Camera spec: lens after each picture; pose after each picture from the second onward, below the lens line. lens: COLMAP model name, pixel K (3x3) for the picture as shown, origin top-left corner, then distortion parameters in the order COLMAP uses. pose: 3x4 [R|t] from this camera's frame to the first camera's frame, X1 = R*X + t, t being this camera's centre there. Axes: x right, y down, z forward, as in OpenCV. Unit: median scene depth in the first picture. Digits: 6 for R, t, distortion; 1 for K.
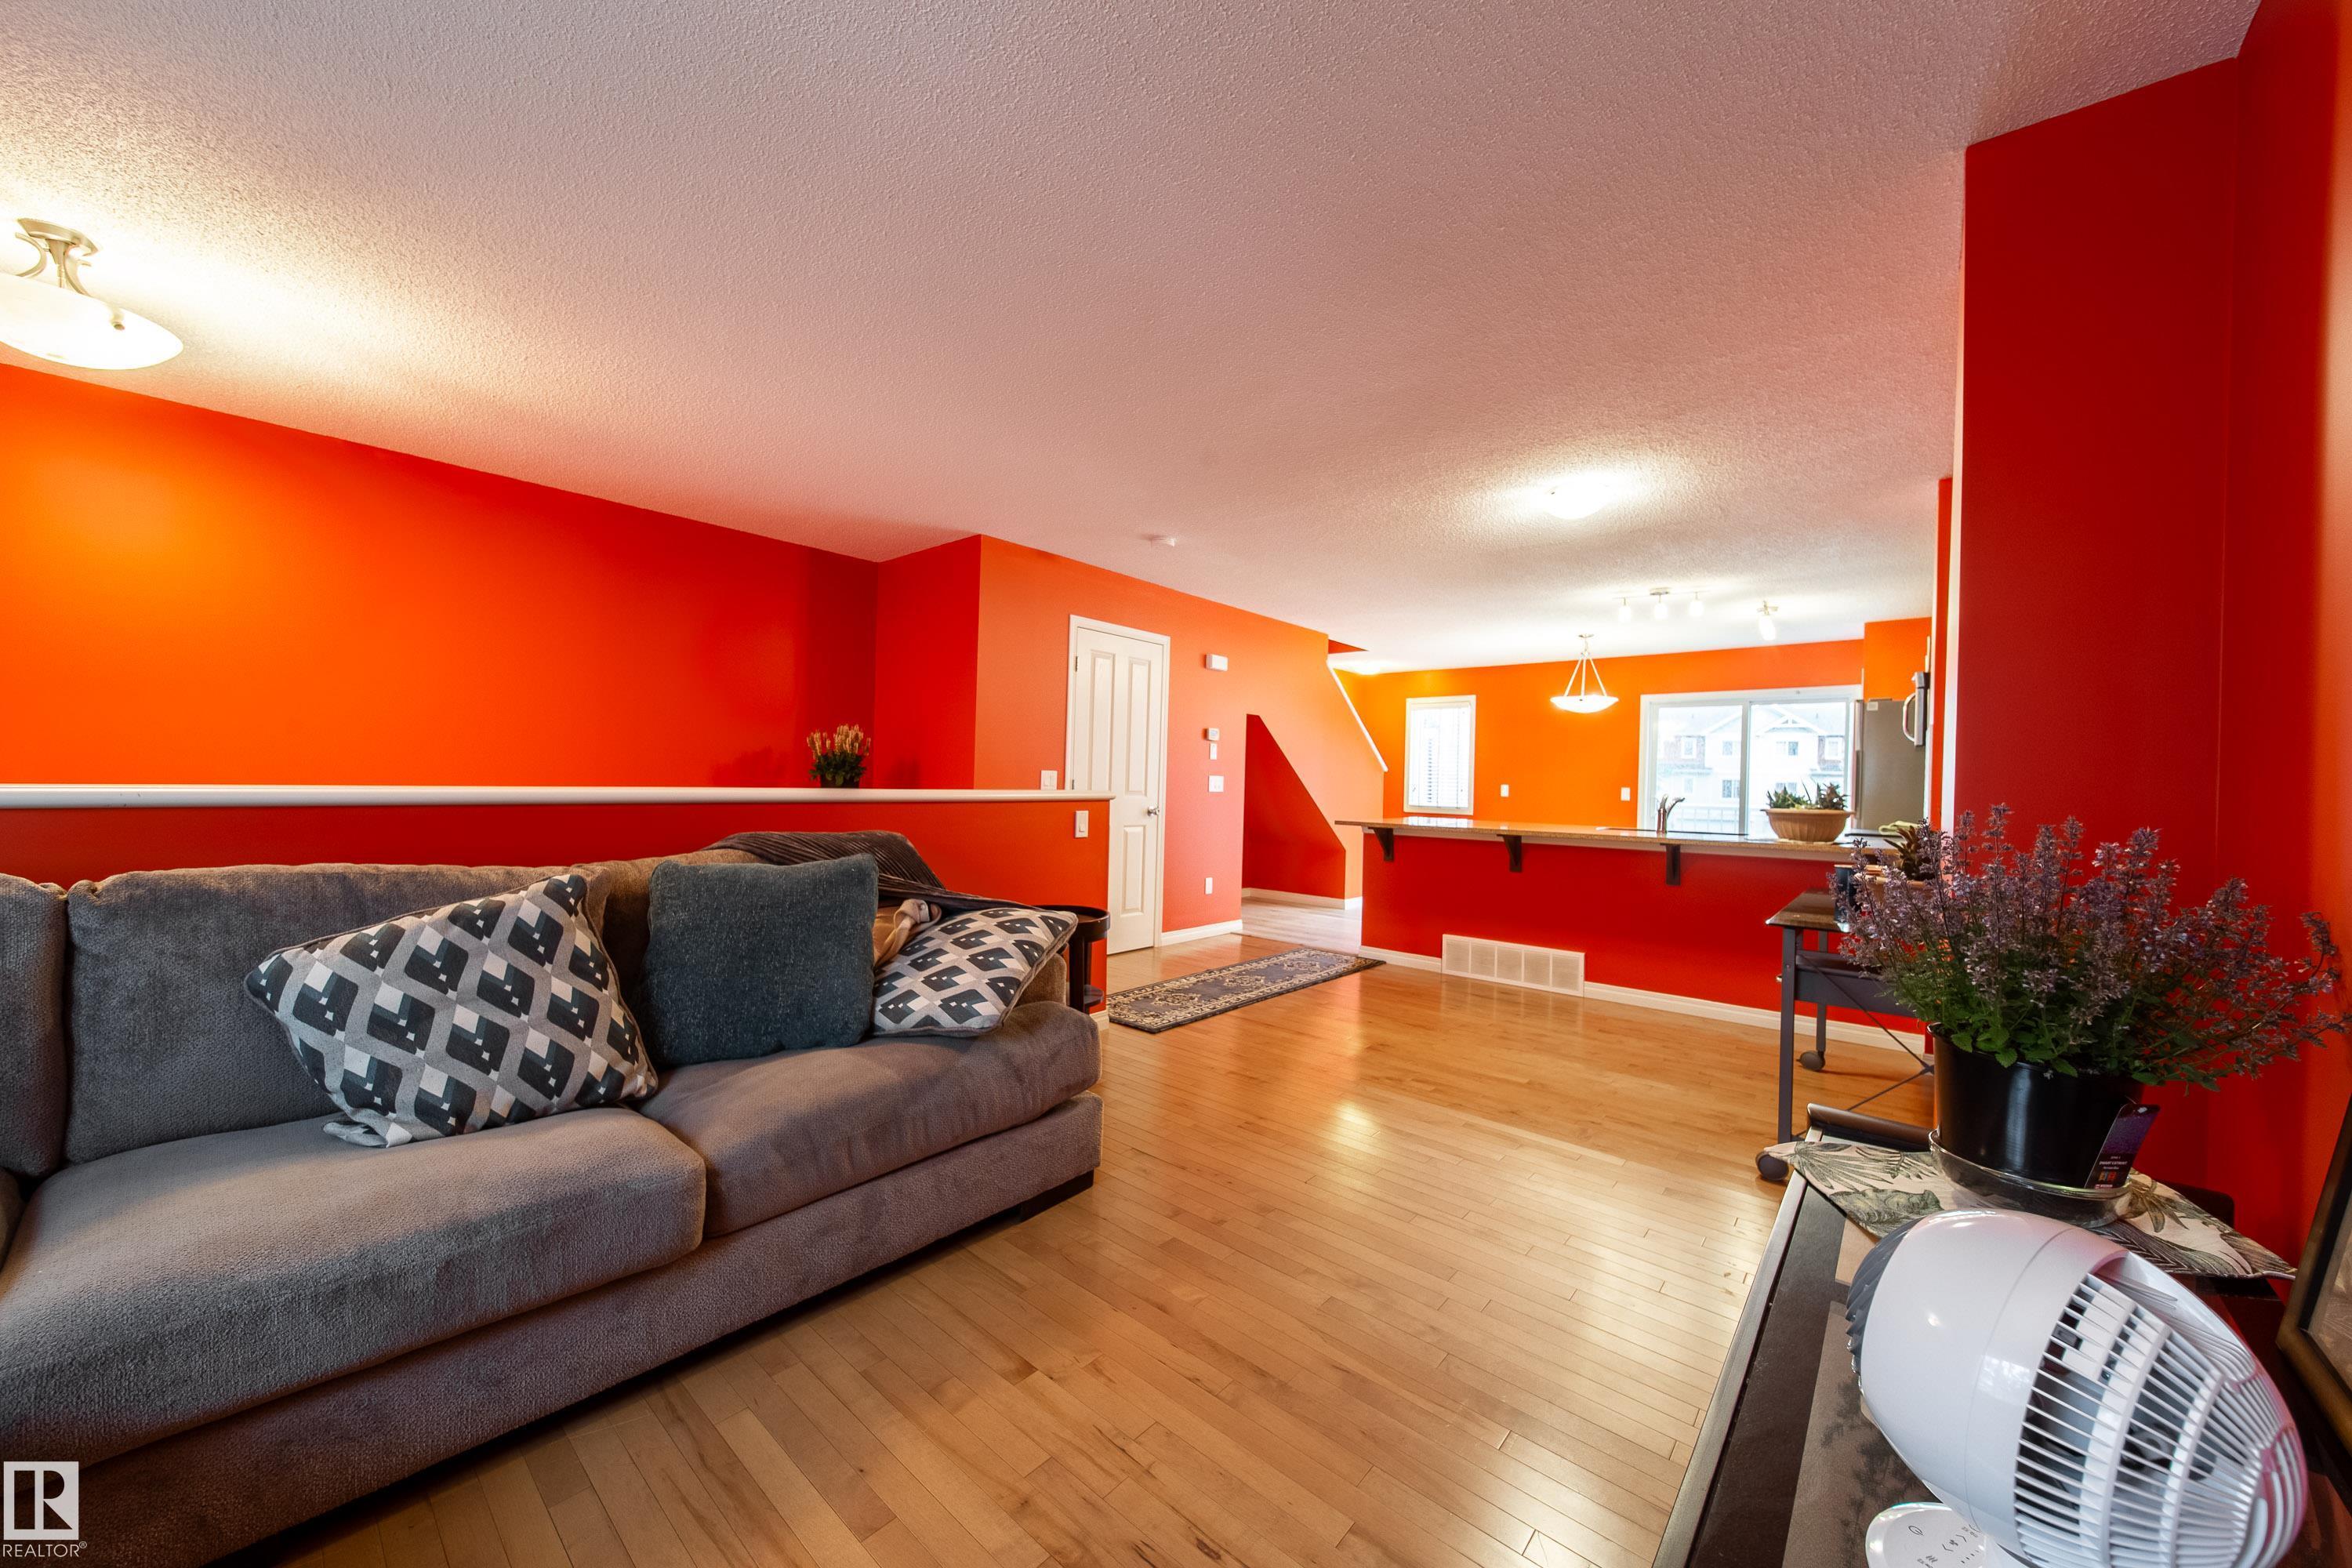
lens RADIAL K [[835.5, 0, 1186.2], [0, 835.5, 789.5], [0, 0, 1]] dist [-0.002052, -0.000059]
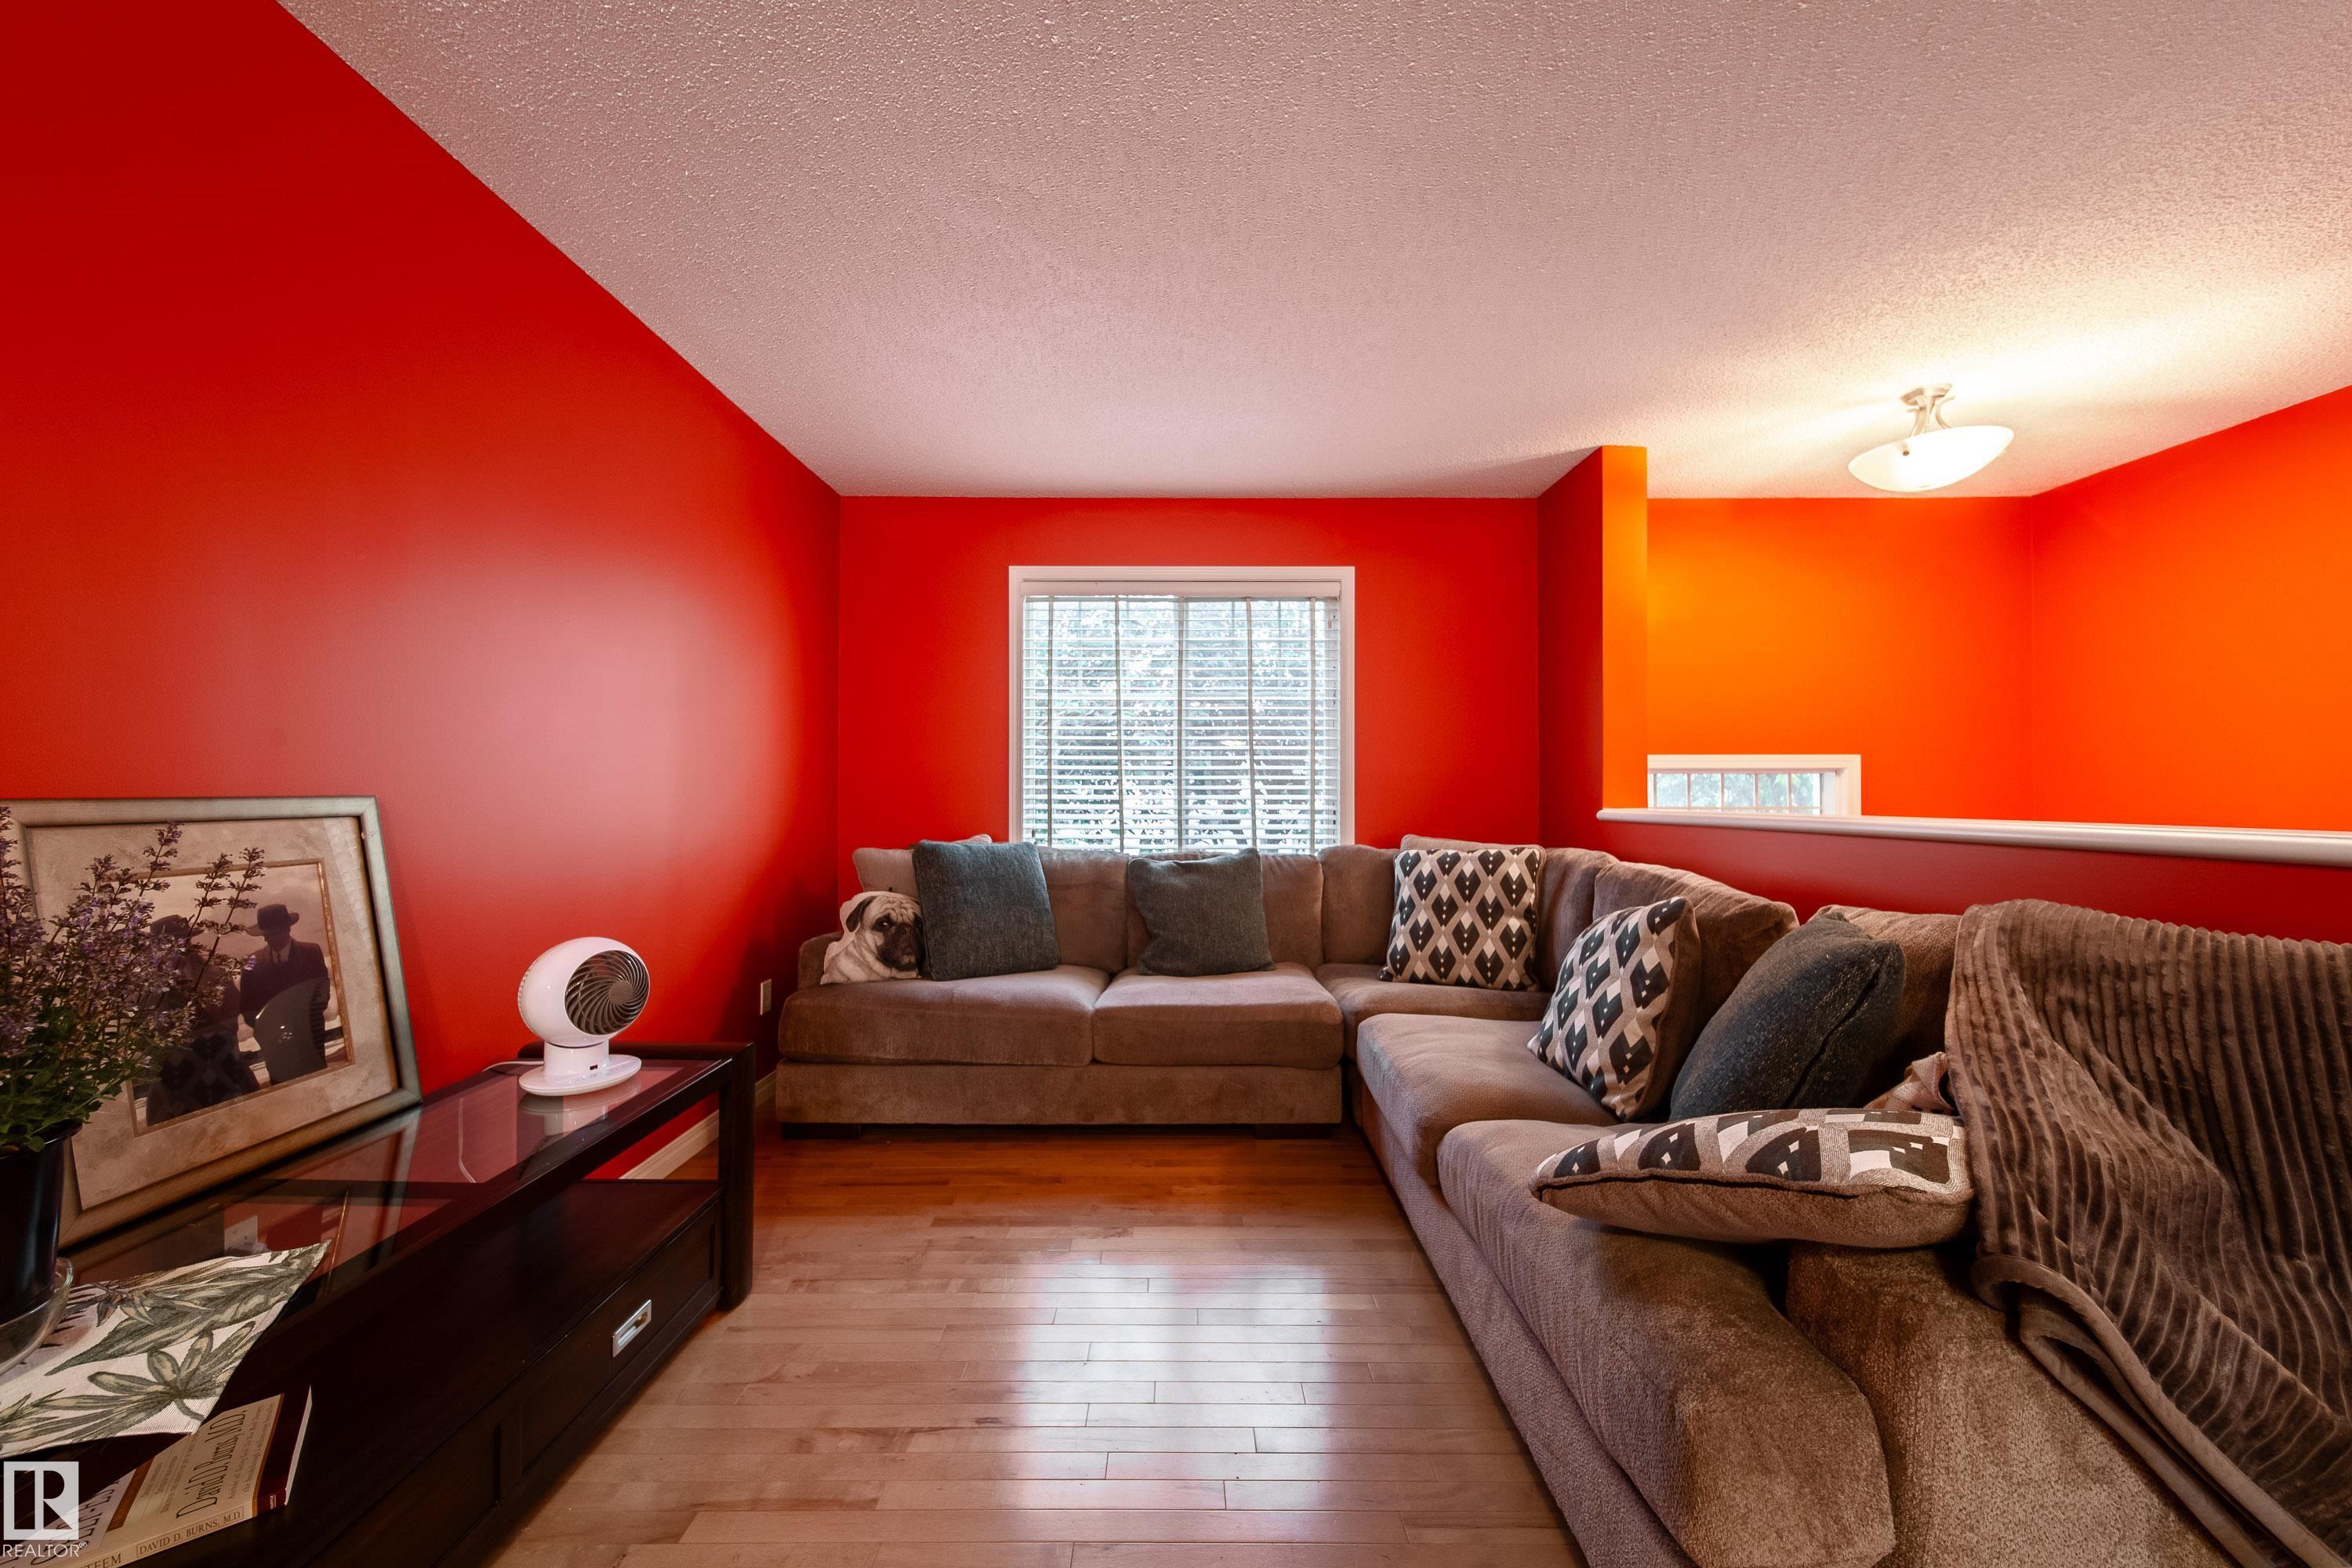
lens RADIAL K [[843.1, 0, 1171.9], [0, 843.1, 791.1], [0, 0, 1]] dist [0.003223, -0.001201]
pose [[-0.758386, -0.022241, -0.651426, 0.203848], [-0.024041, 0.999692, -0.006144, -0.006110], [0.651362, 0.011002, -0.758687, 0.667054]]
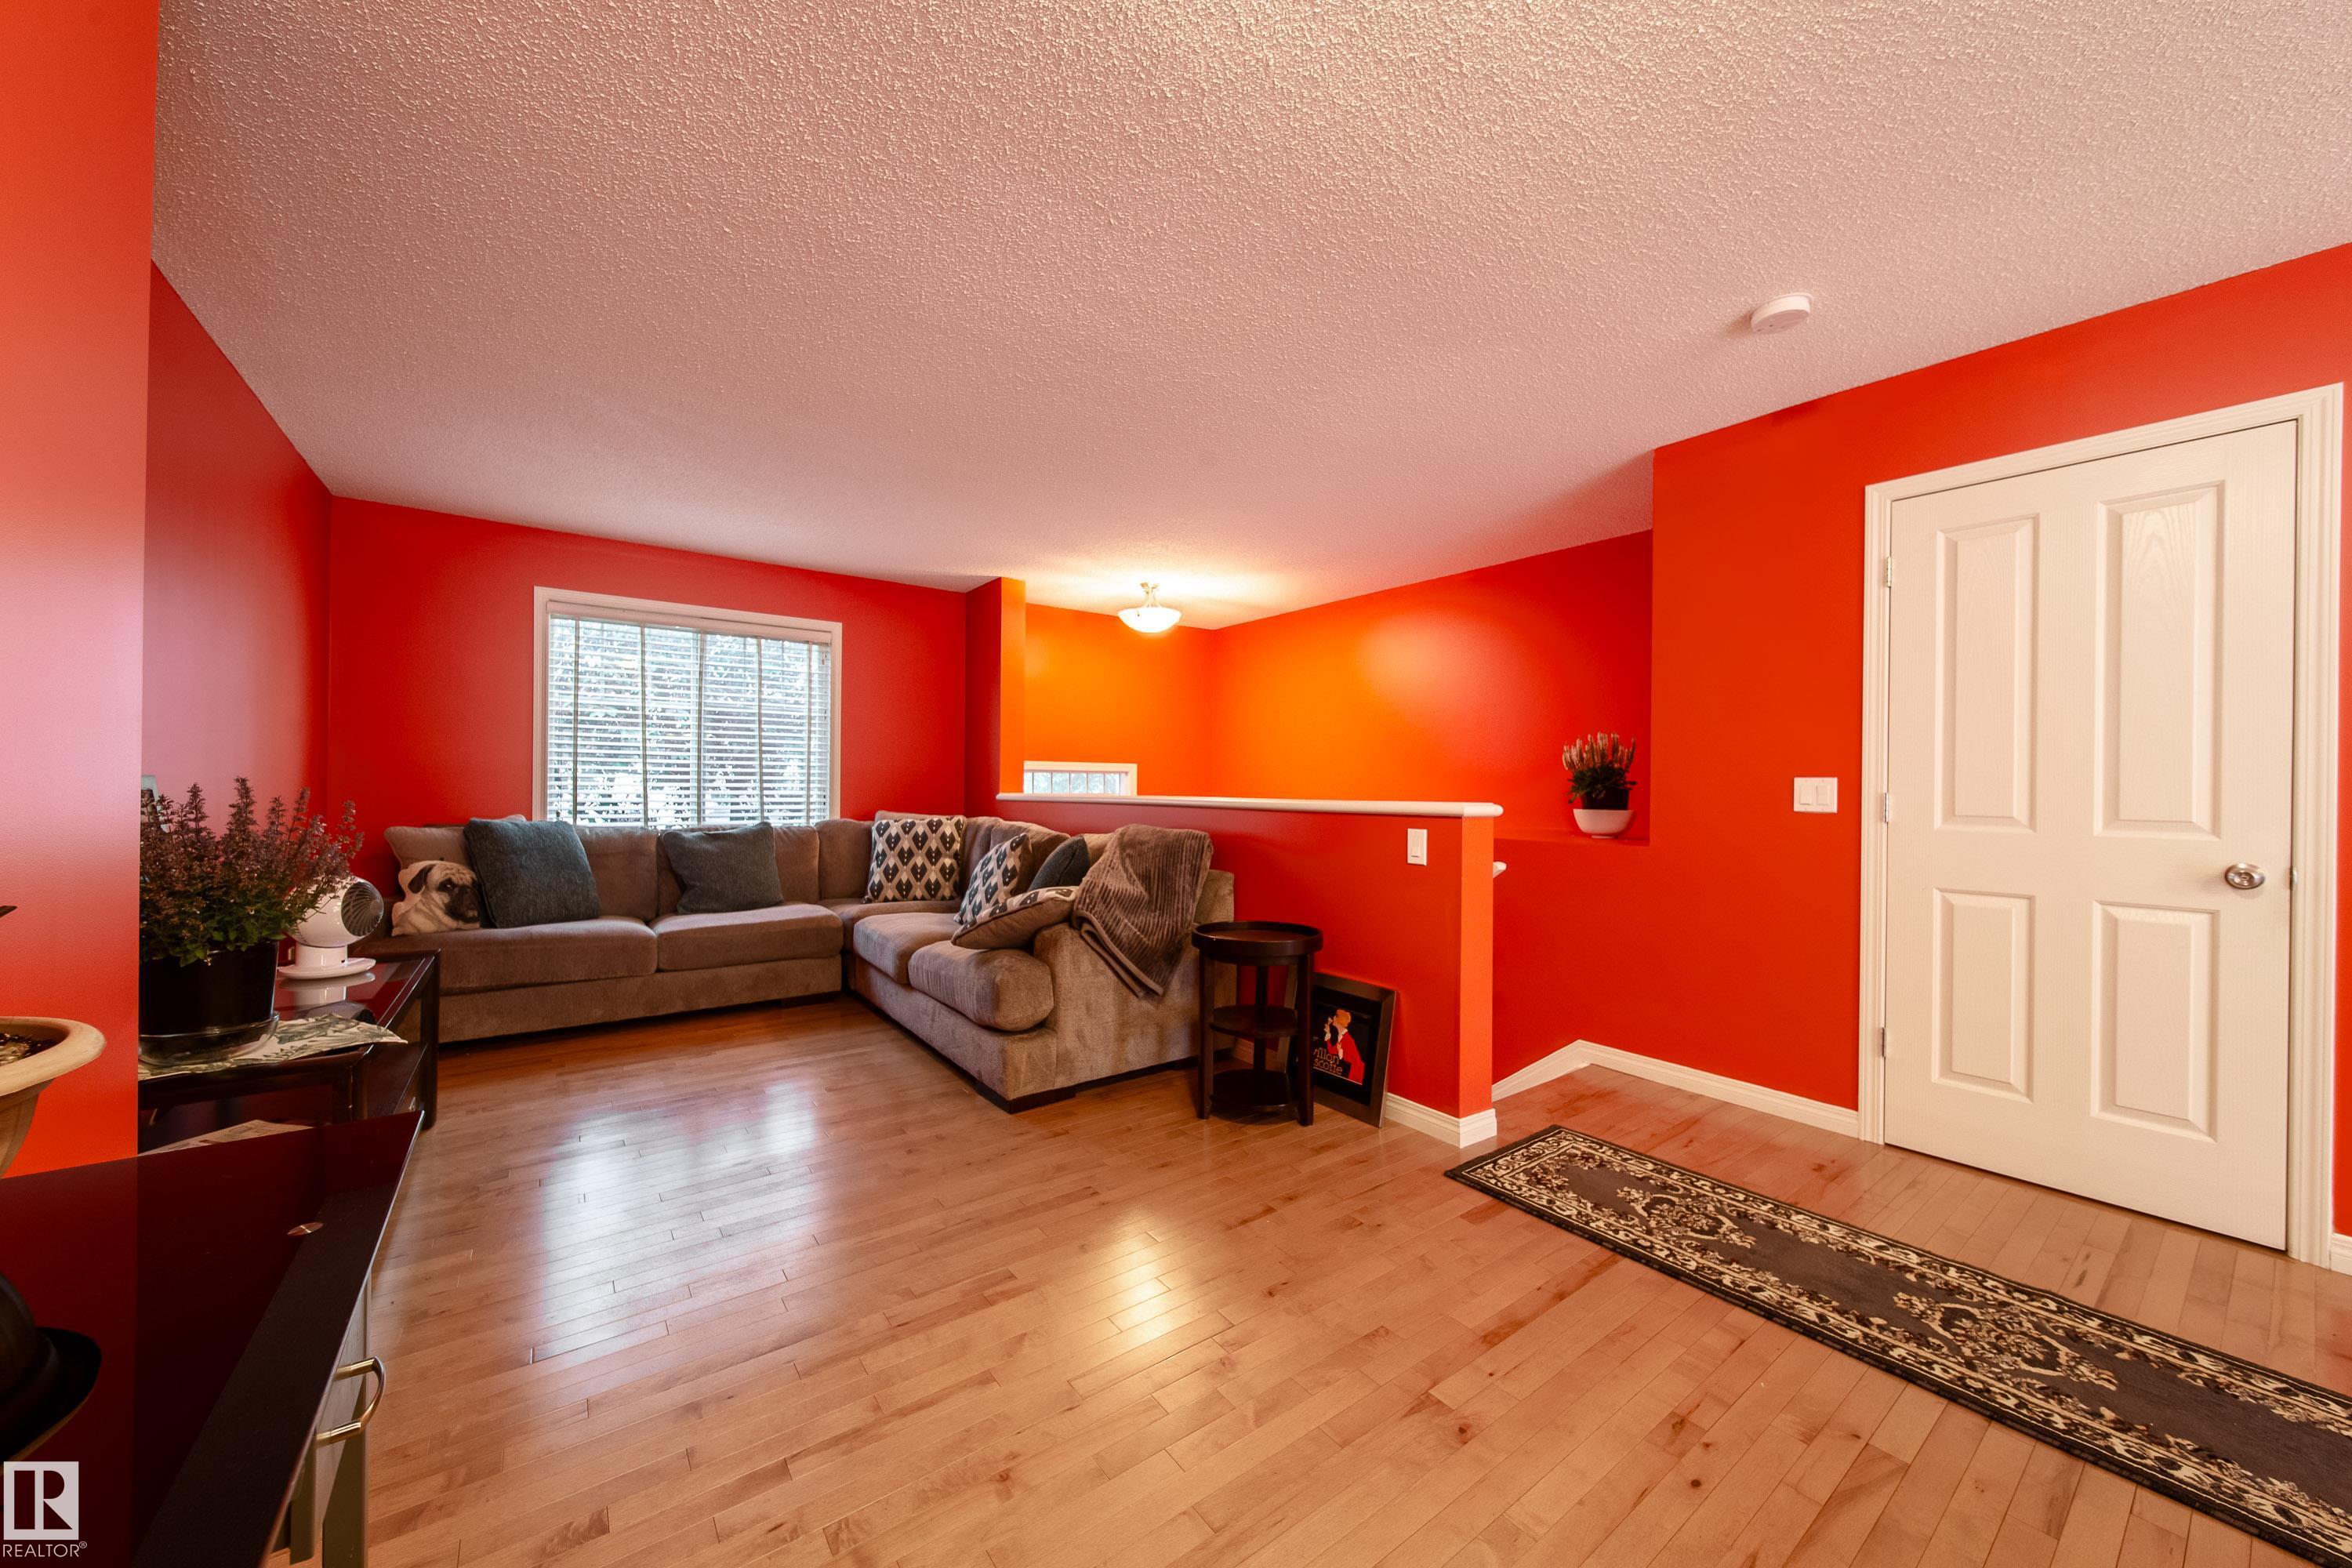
lens RADIAL K [[843.1, 0, 1174.7], [0, 843.1, 782.6], [0, 0, 1]] dist [0.003223, -0.001201]
pose [[-0.214989, -0.030114, -0.976152, 0.630246], [-0.023097, 0.999402, -0.025745, 0.007482], [0.976343, 0.017011, -0.215556, 0.892430]]
